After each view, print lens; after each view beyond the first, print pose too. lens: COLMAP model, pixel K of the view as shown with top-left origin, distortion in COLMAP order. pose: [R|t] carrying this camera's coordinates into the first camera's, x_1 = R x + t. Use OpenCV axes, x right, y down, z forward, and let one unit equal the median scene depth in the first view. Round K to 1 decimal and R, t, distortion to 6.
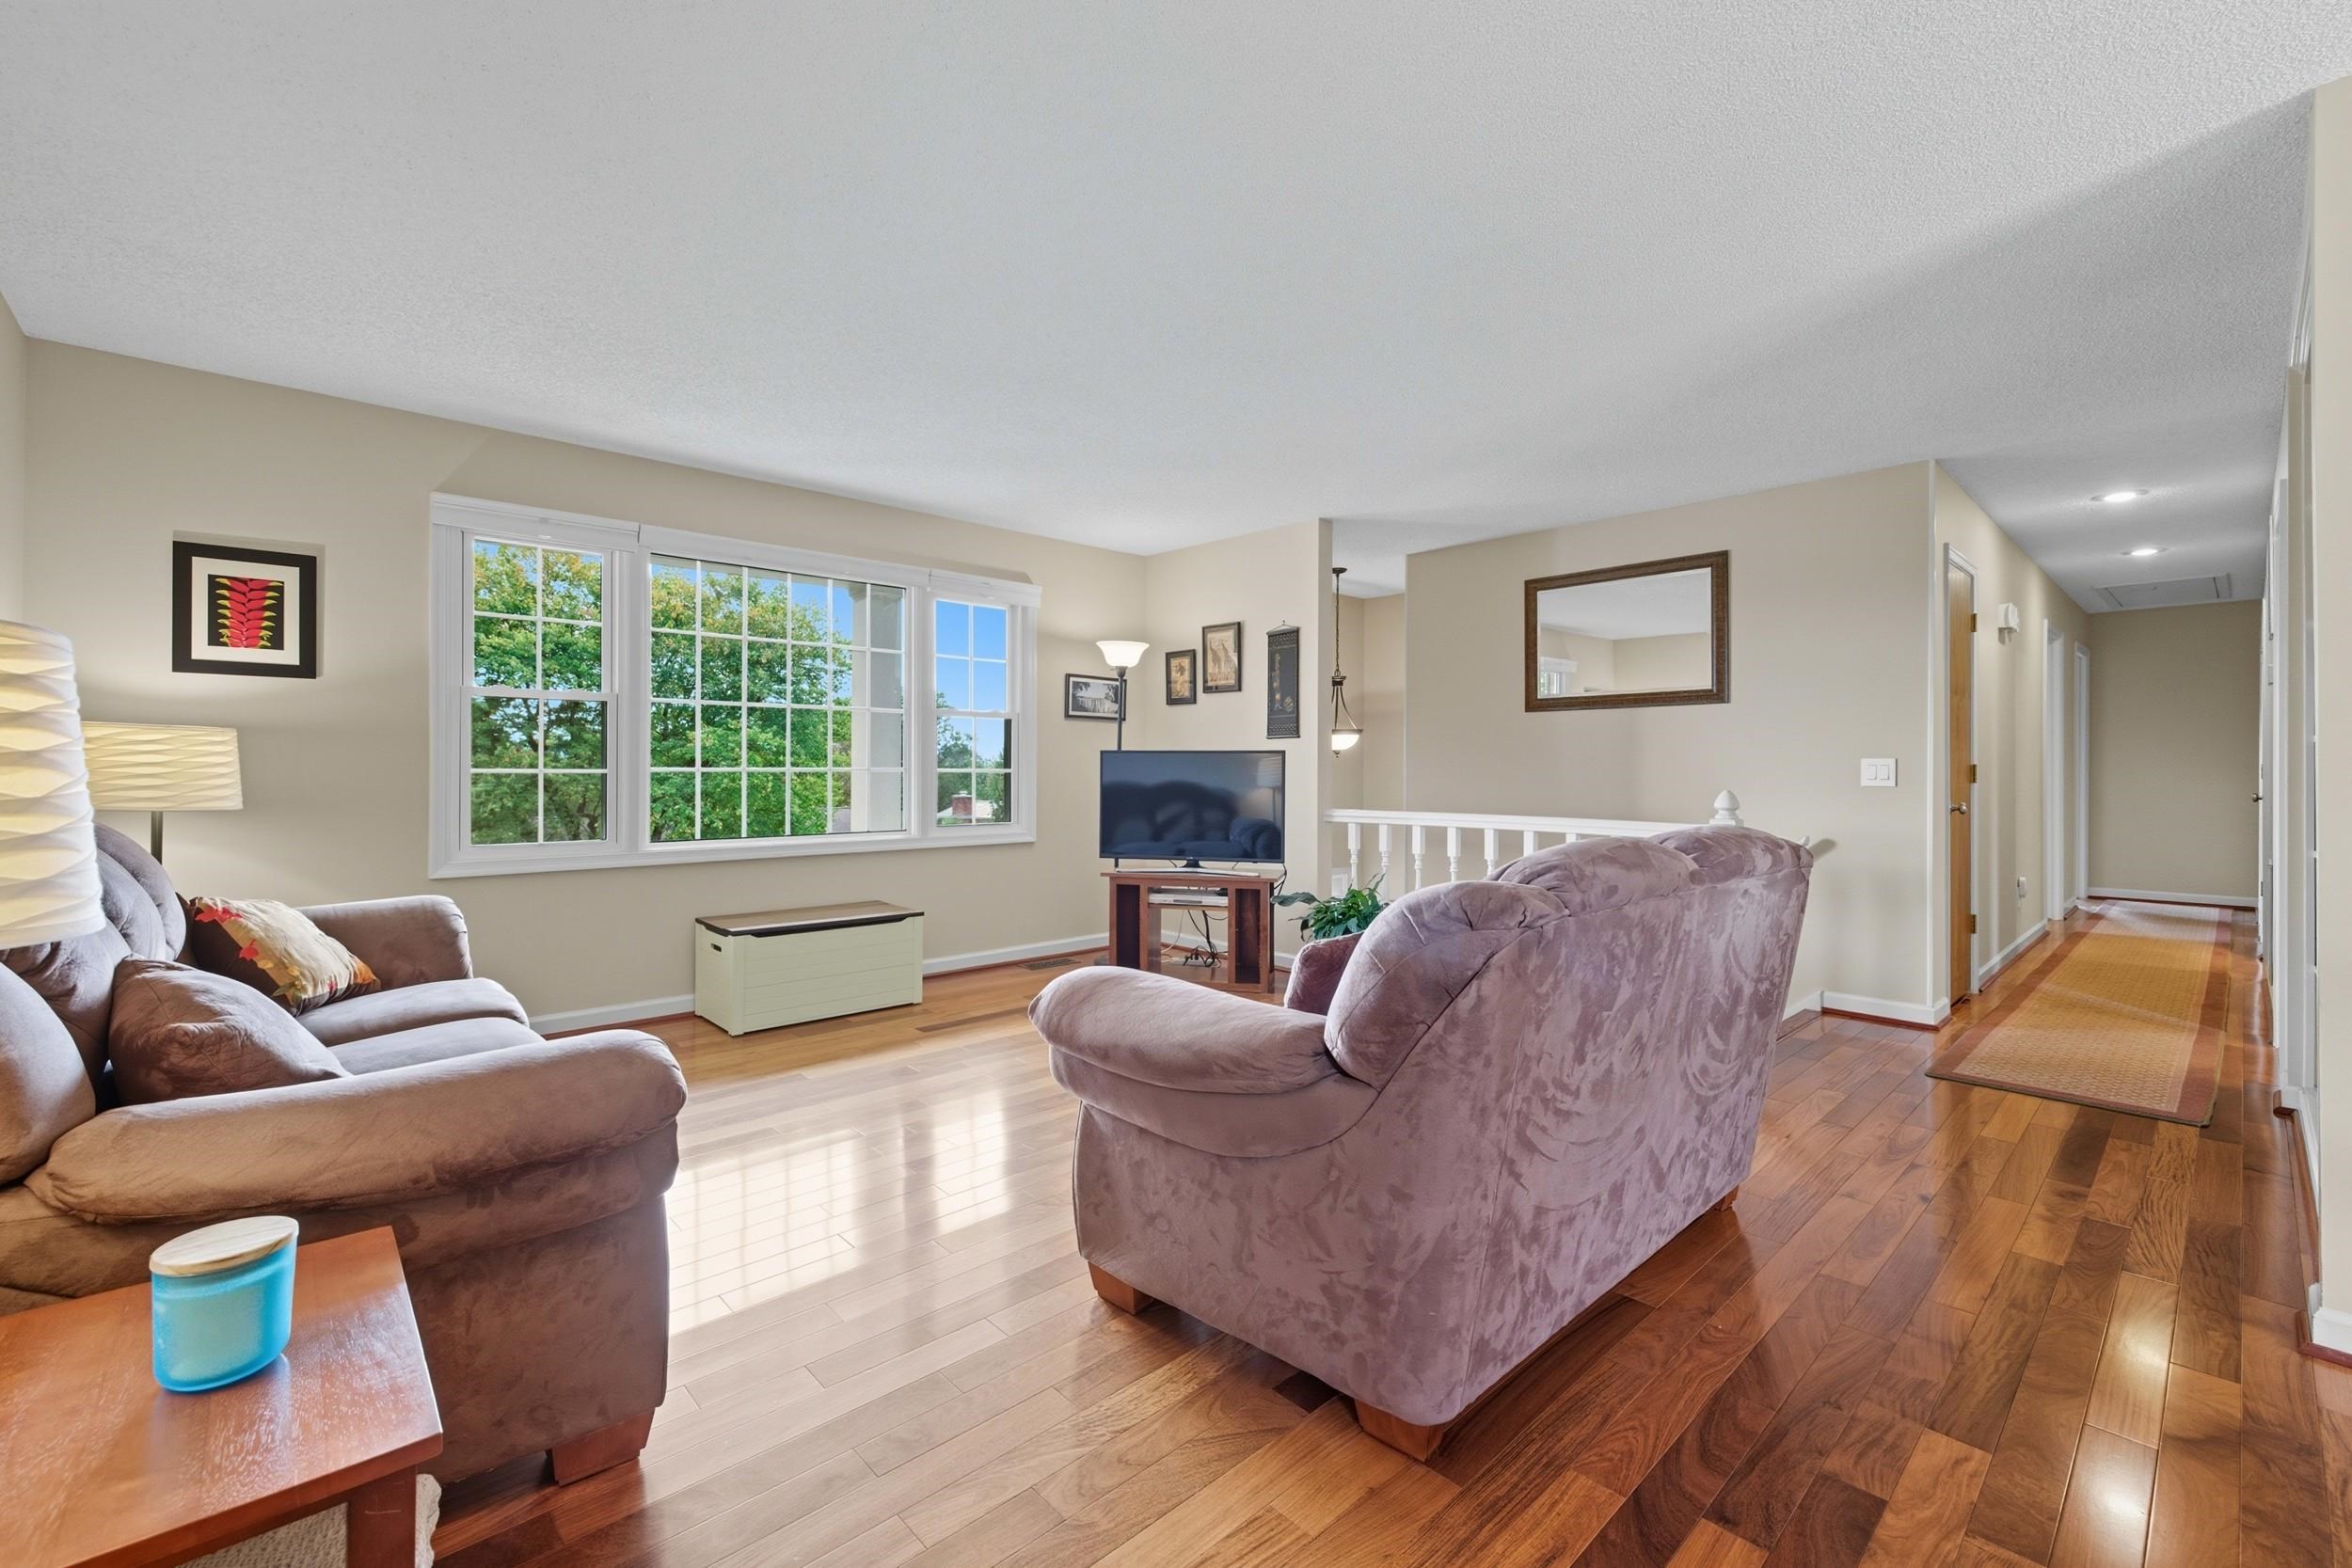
lens RADIAL K [[1002.5, 0, 1181.1], [0, 1002.5, 768.0], [0, 0, 1]] dist [-0.002016, -0.000245]
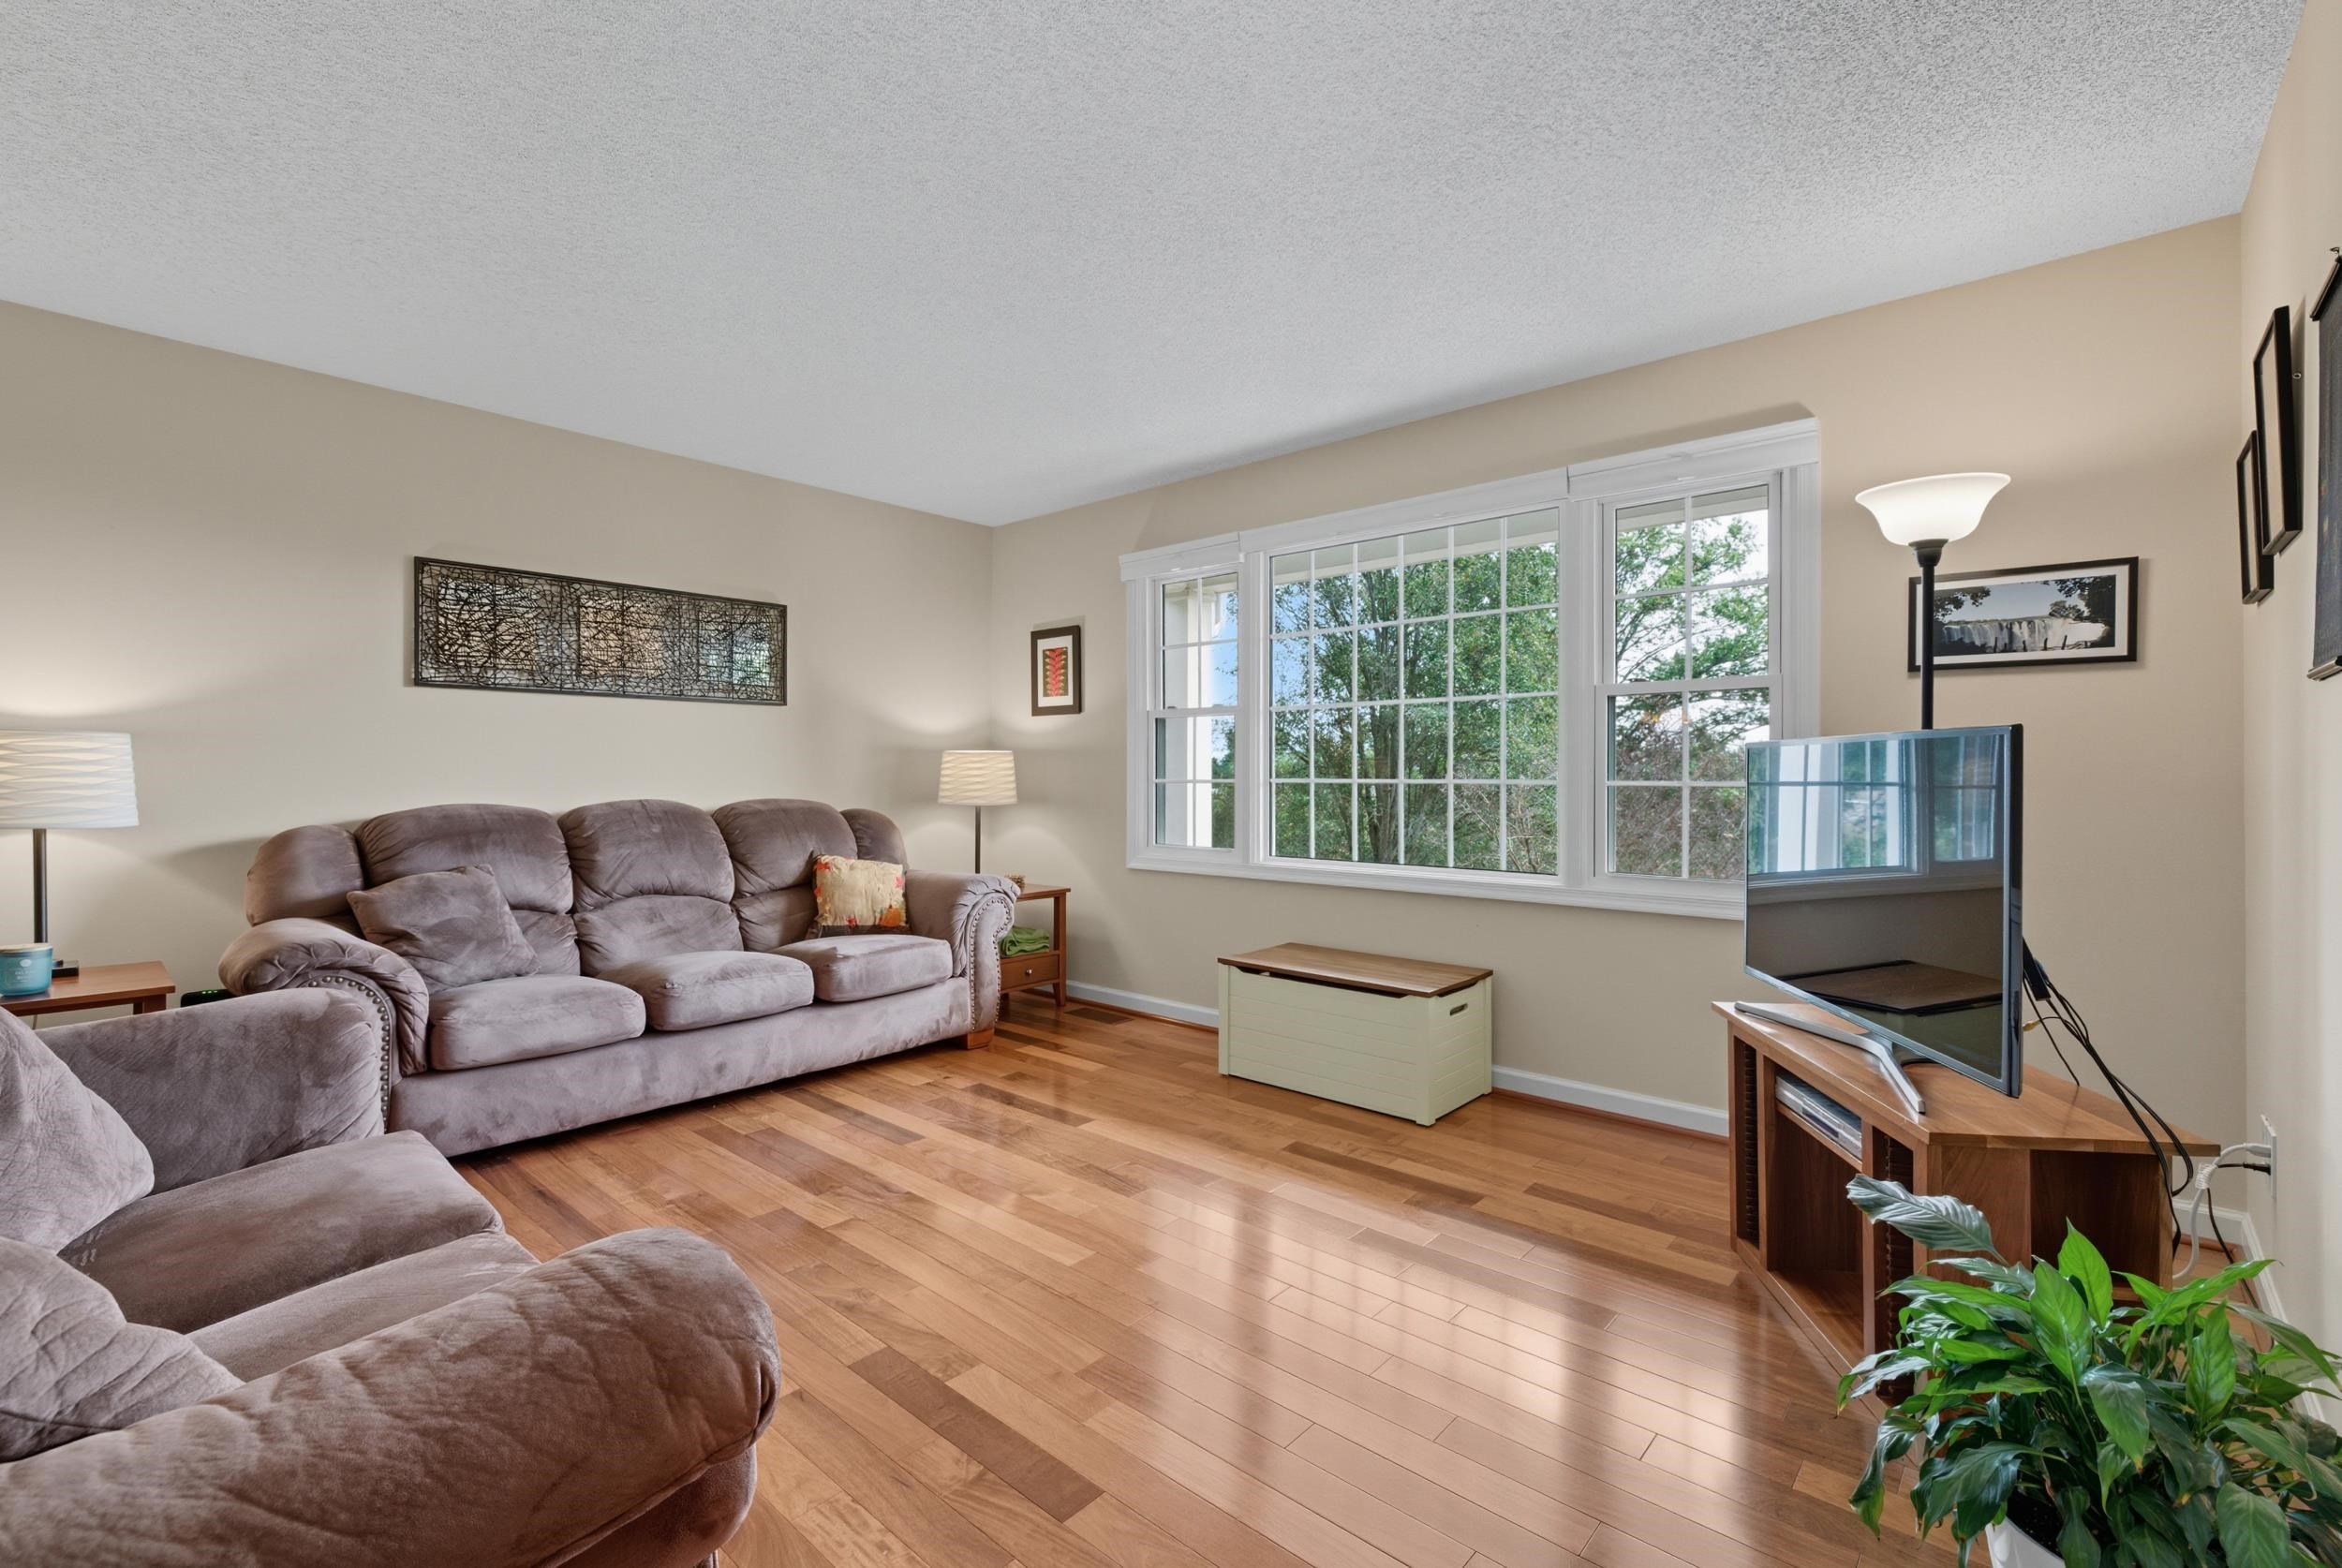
lens RADIAL K [[998.2, 0, 1170.8], [0, 998.2, 775.1], [0, 0, 1]] dist [-0.002016, -0.000245]
pose [[0.087759, -0.007012, -0.996117, 0.418666], [-0.006663, 0.999949, -0.007626, 0.004274], [0.996119, 0.007306, 0.087708, 0.819525]]
